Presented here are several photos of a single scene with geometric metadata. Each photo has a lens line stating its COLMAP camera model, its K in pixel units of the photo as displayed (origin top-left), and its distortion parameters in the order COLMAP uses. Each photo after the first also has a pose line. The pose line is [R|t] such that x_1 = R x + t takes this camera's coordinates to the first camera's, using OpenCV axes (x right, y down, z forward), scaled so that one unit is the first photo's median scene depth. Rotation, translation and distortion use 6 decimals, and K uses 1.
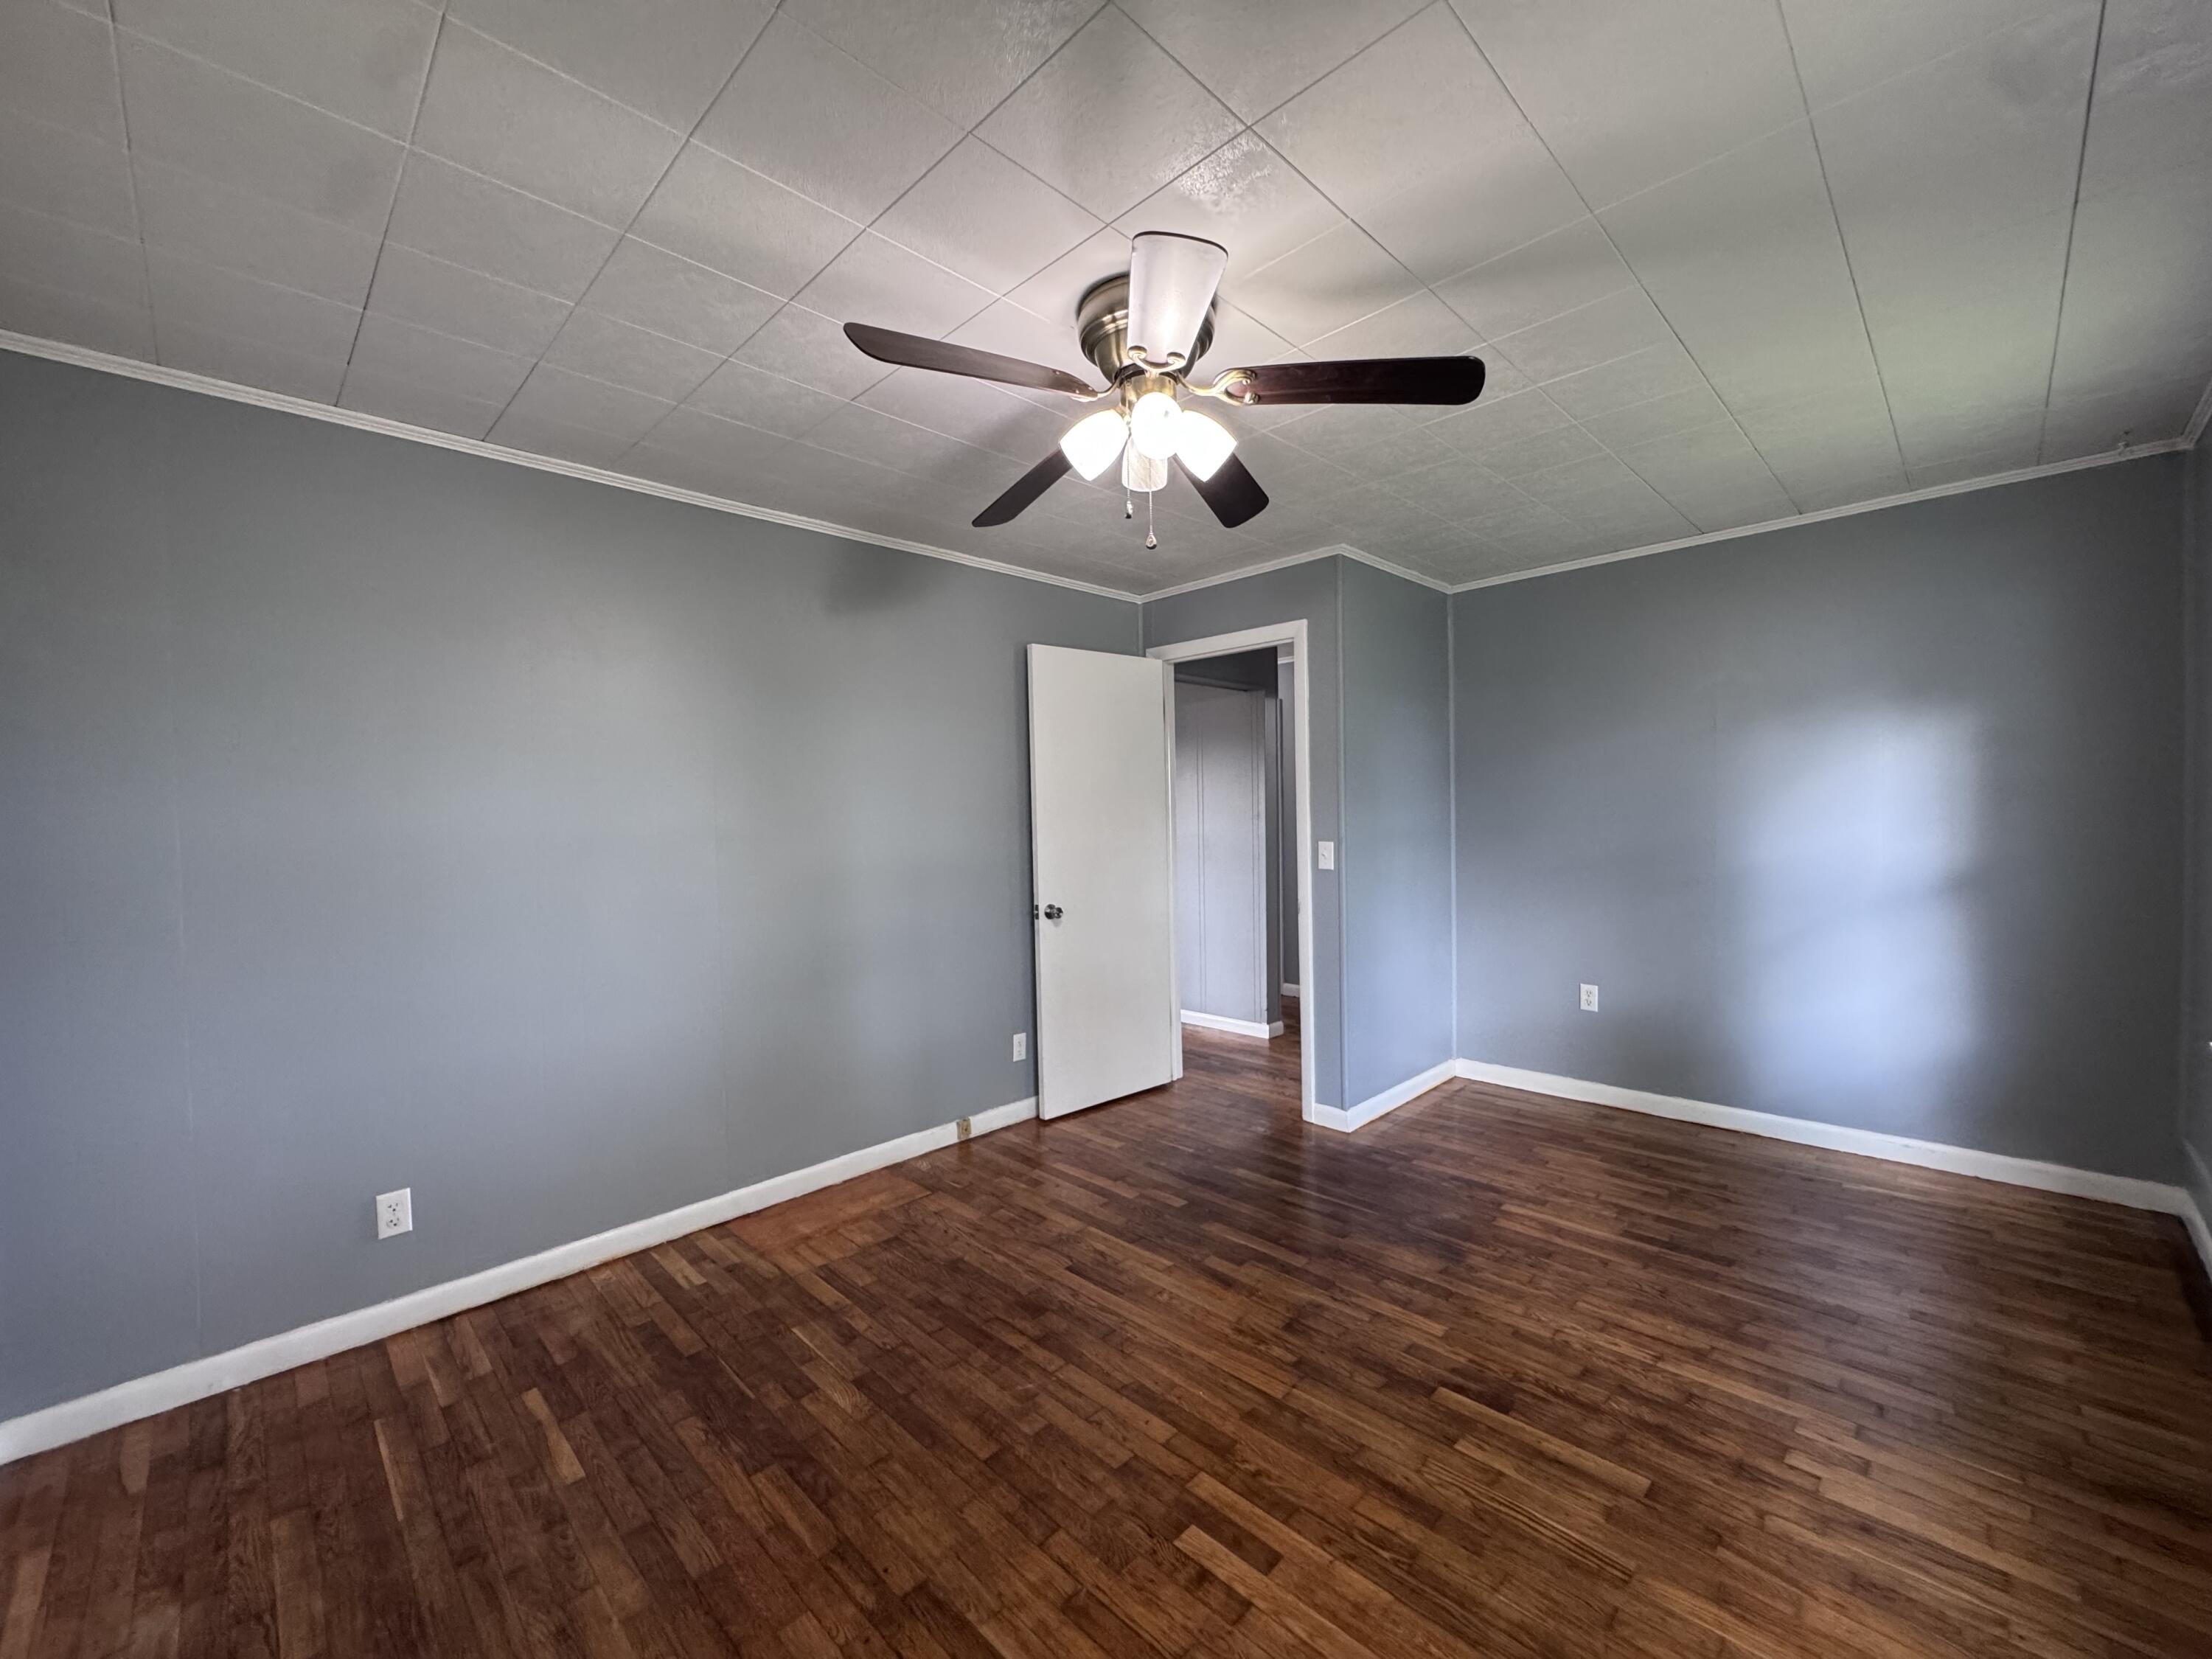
lens RADIAL K [[882.2, 0, 1106.0], [0, 882.2, 829.5], [0, 0, 1]] dist [-0.001255, -0.000461]
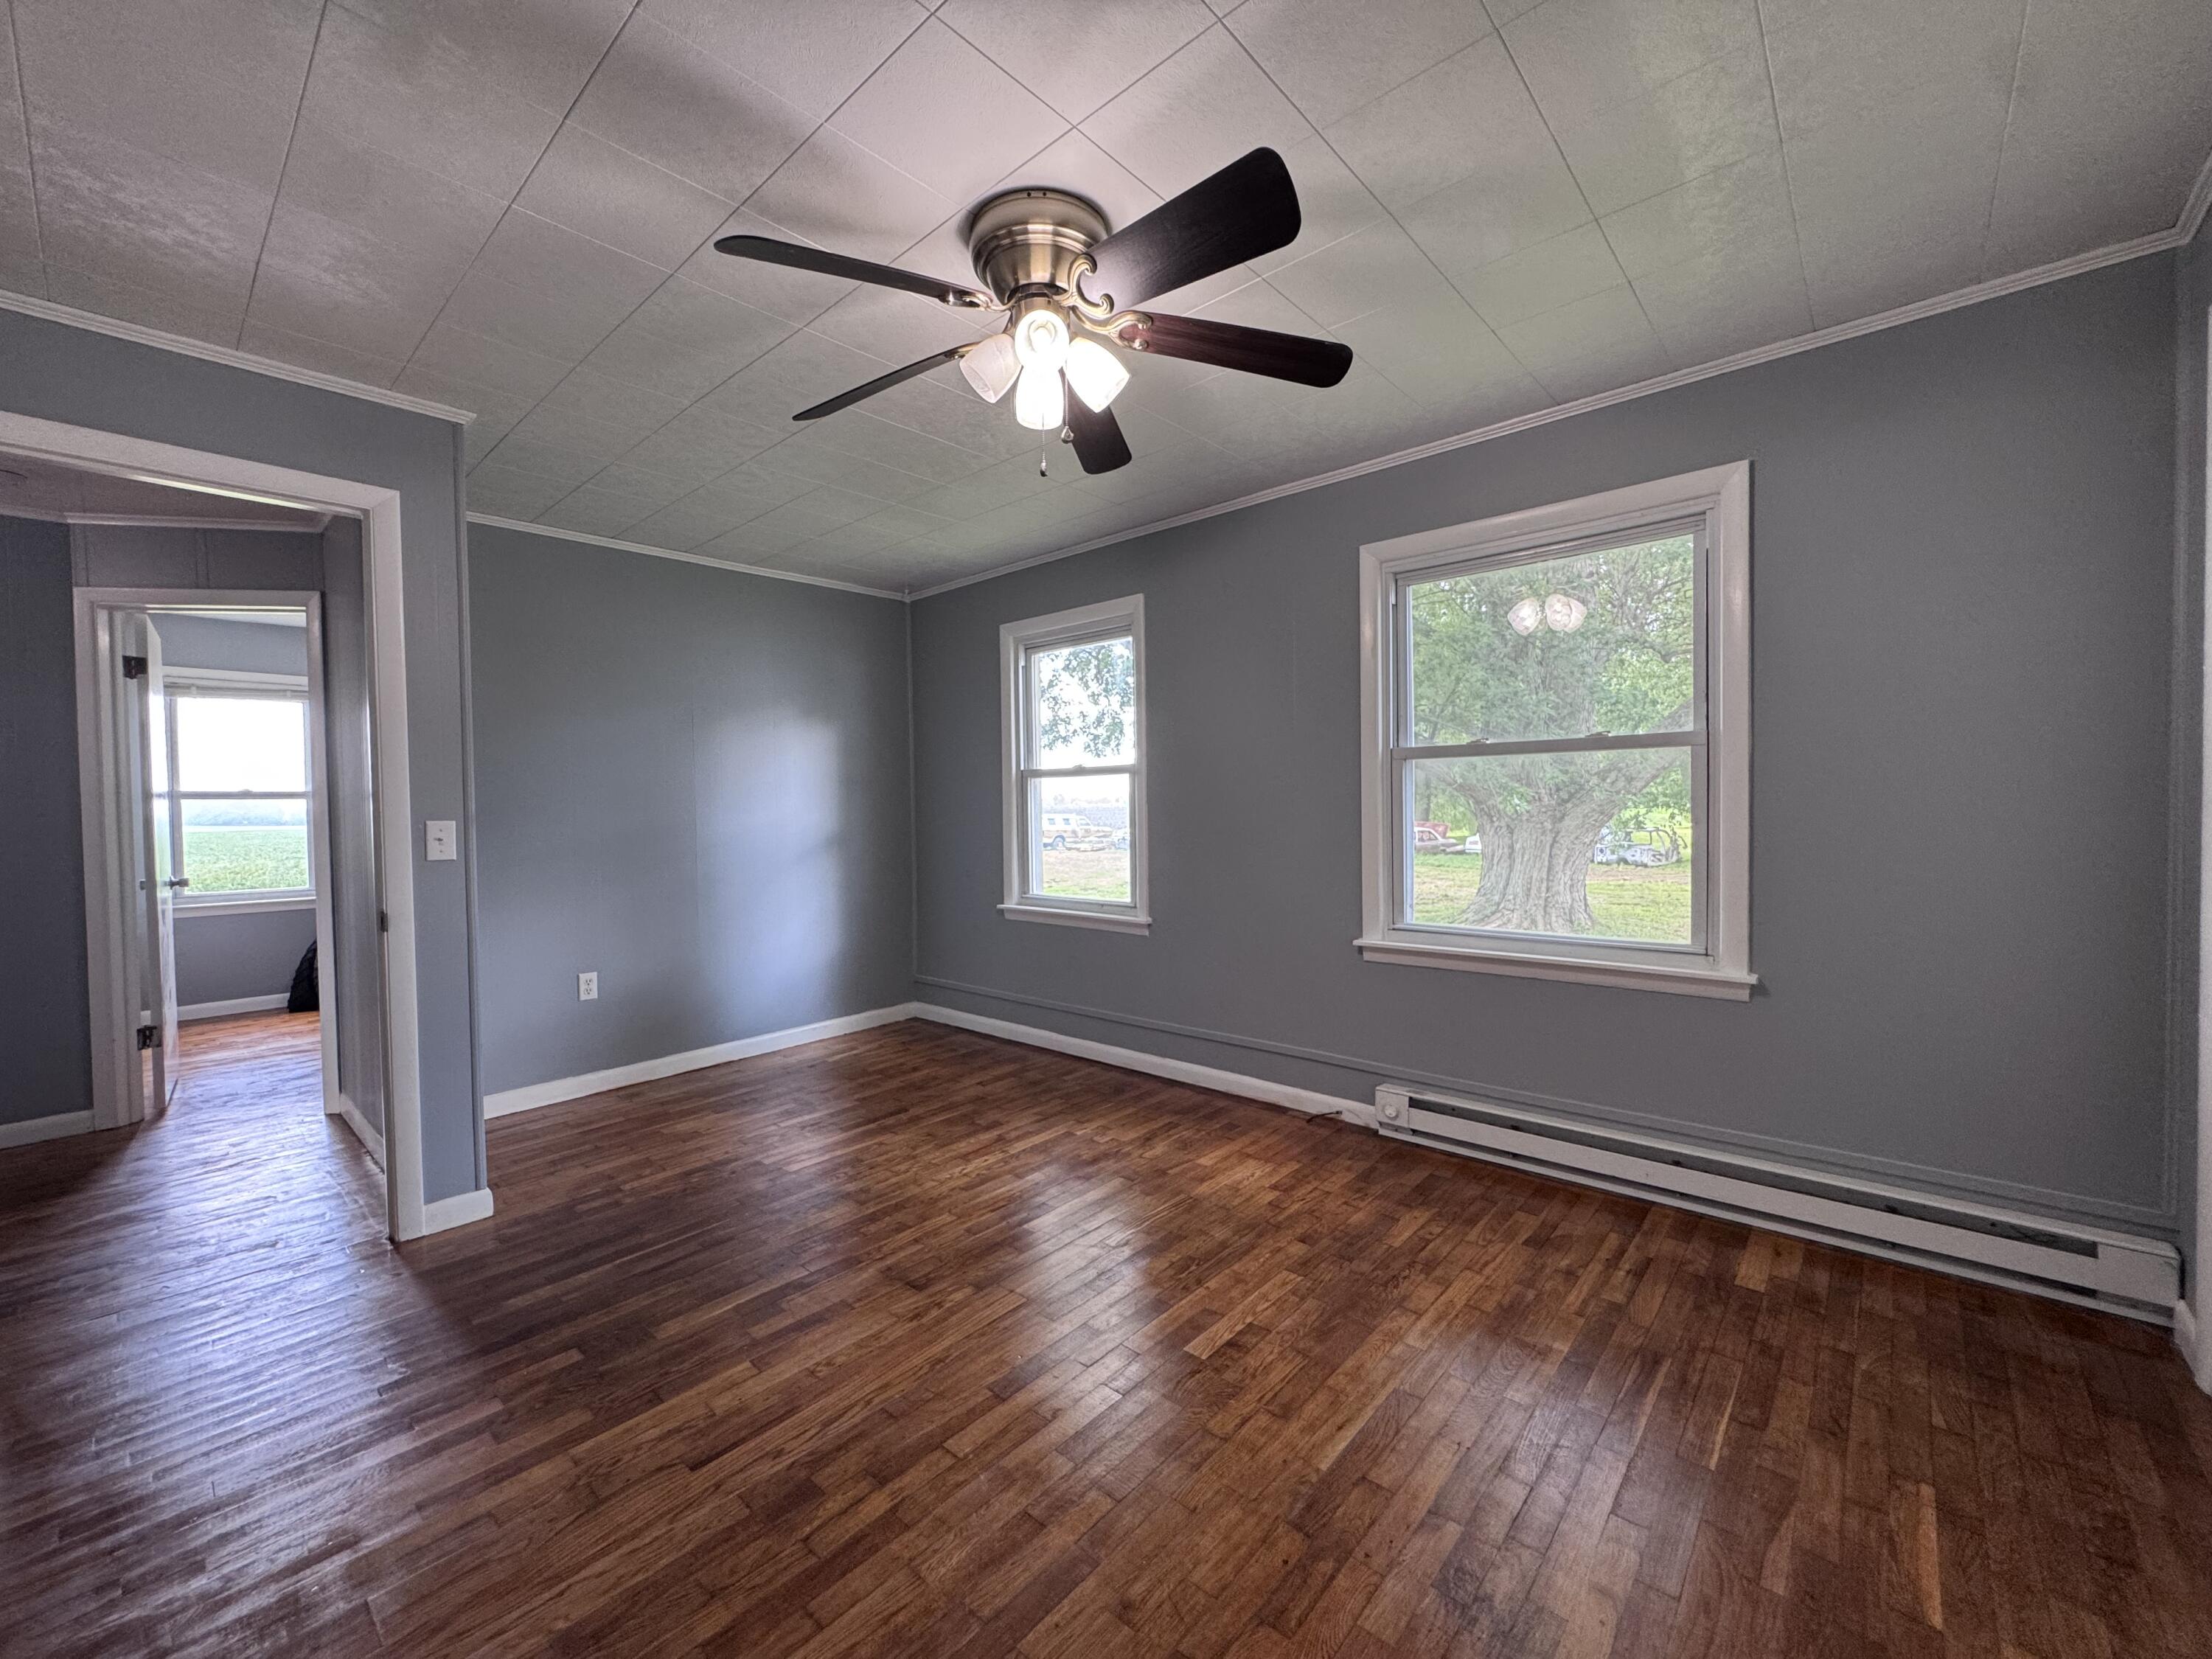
lens RADIAL K [[886.9, 0, 1104.6], [0, 886.9, 824.0], [0, 0, 1]] dist [0.000425, 0.000106]
pose [[-0.054853, 0.001335, 0.998494, -0.719192], [0.039989, 0.999200, 0.000861, 0.054959], [-0.997693, 0.039976, -0.054862, 0.760278]]
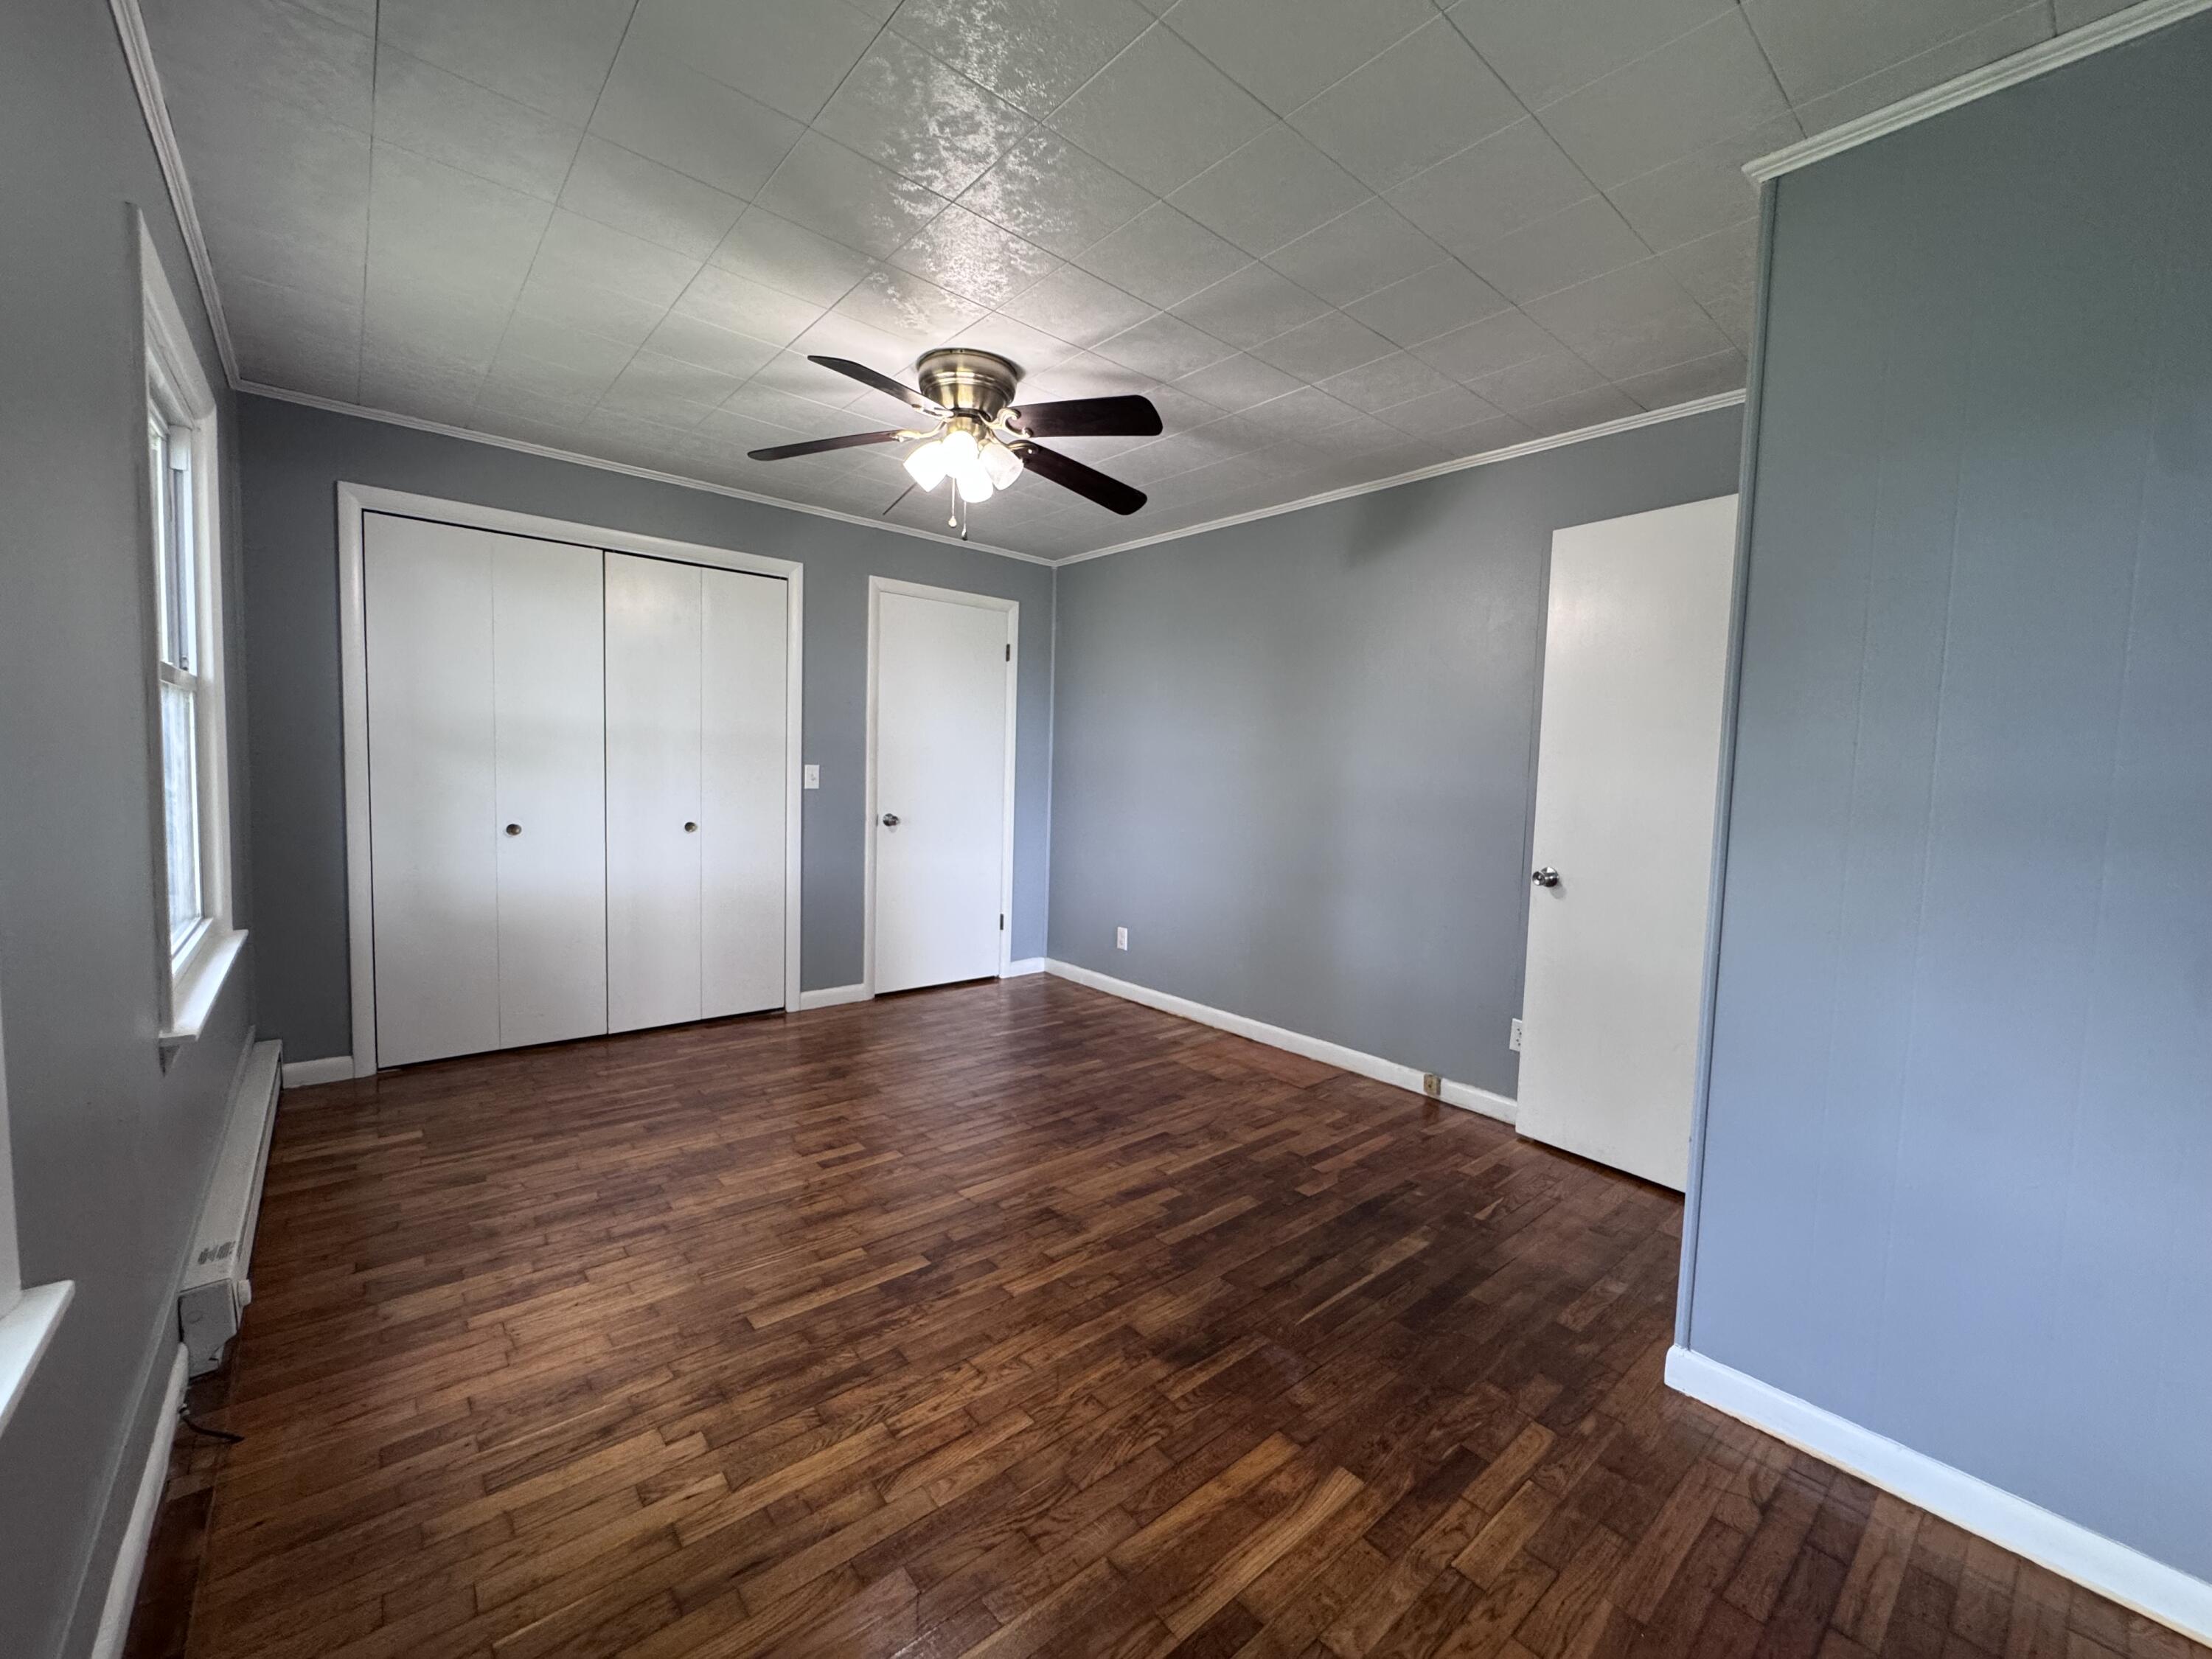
lens RADIAL K [[886.9, 0, 1104.6], [0, 886.9, 824.0], [0, 0, 1]] dist [0.000425, 0.000106]
pose [[-0.077383, 0.080762, -0.993725, 1.133026], [-0.051650, 0.995051, 0.084892, 0.001722], [0.995663, 0.057895, -0.072829, 1.027132]]
